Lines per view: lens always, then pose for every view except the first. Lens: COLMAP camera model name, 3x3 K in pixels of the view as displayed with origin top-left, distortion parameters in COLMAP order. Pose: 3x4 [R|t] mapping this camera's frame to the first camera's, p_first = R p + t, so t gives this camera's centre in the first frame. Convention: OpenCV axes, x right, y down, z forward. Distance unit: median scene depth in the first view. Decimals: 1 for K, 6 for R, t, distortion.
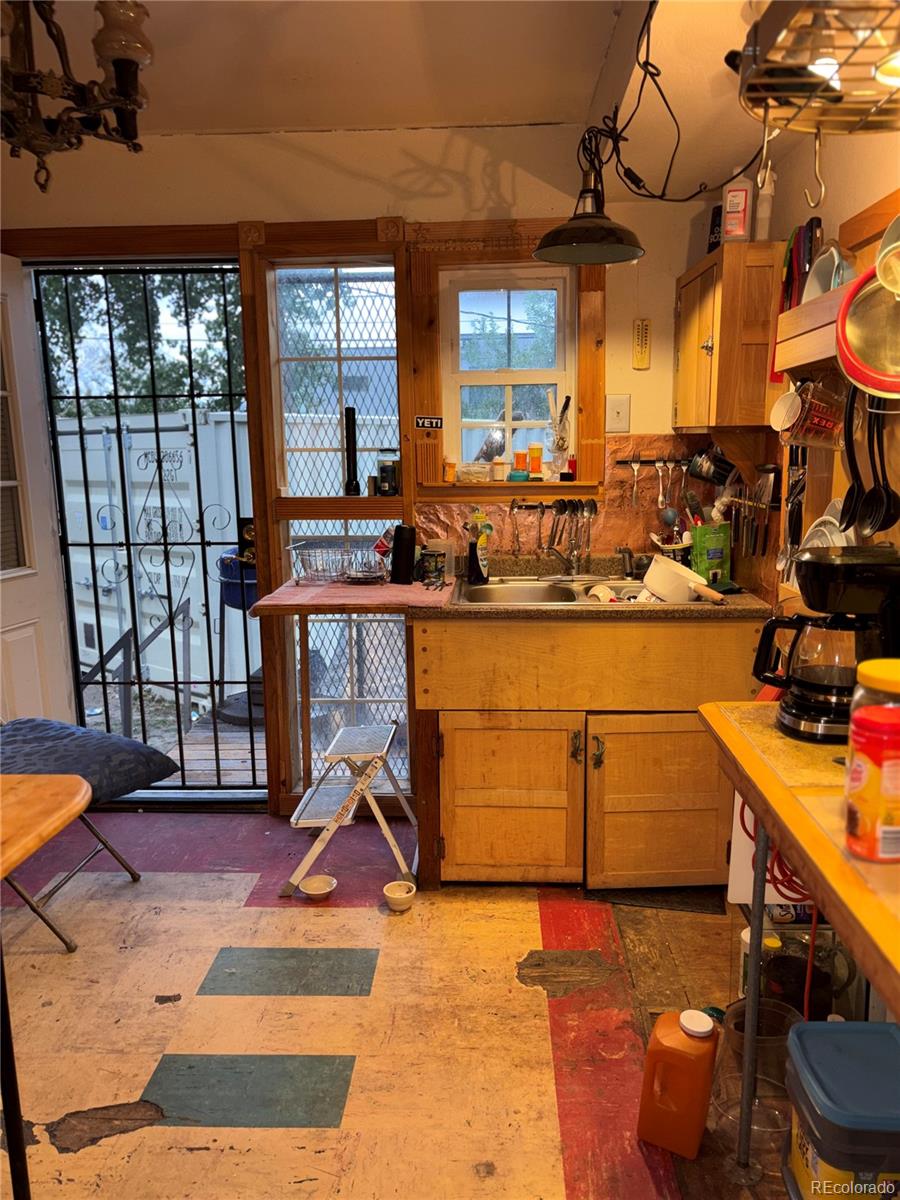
lens RADIAL K [[899.4, 0, 452.6], [0, 899.4, 602.7], [0, 0, 1]] dist [0.010190, 0.003791]
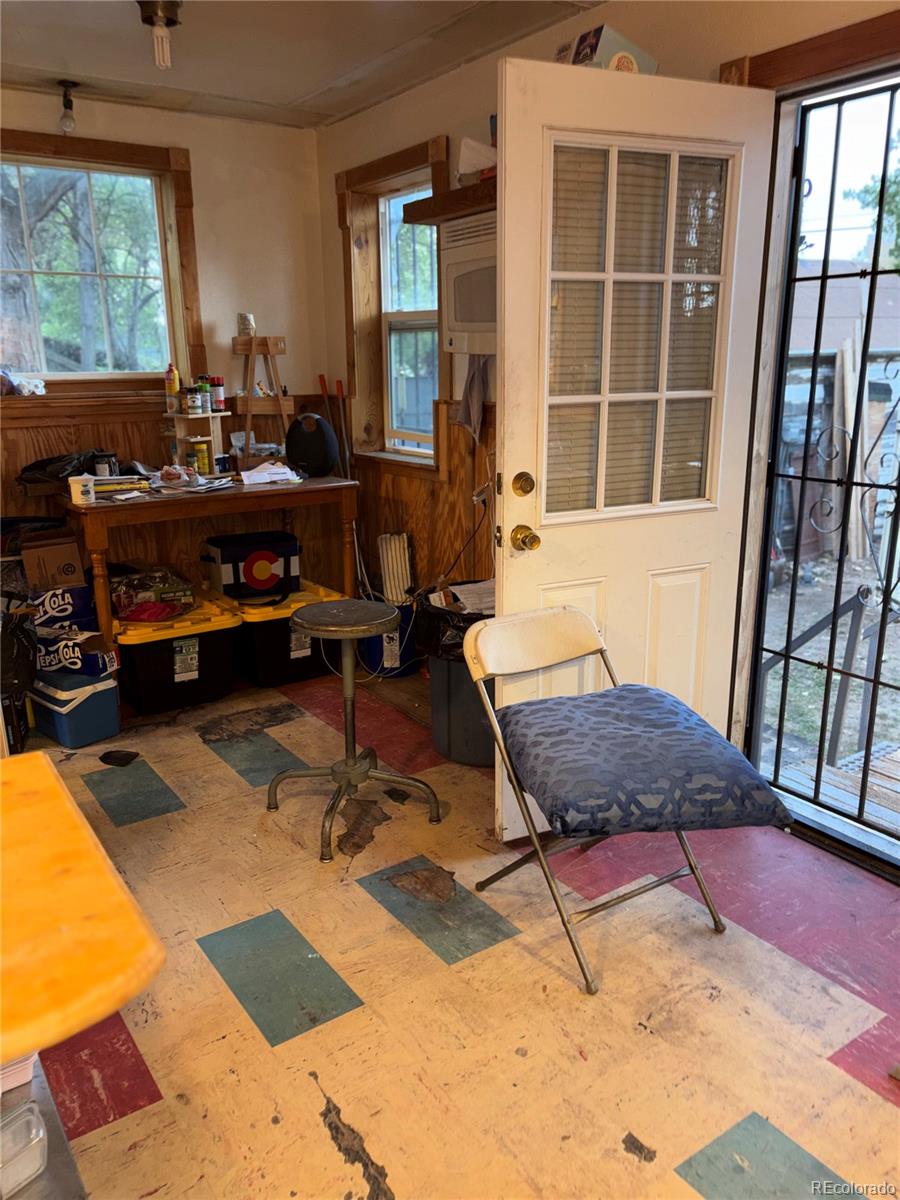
lens RADIAL K [[899.4, 0, 448.4], [0, 899.4, 604.8], [0, 0, 1]] dist [0.010190, 0.003791]
pose [[0.603784, 0.219882, -0.766222, 0.033571], [-0.138661, 0.975521, 0.170679, -0.059963], [0.784995, 0.003192, 0.619494, 0.357422]]
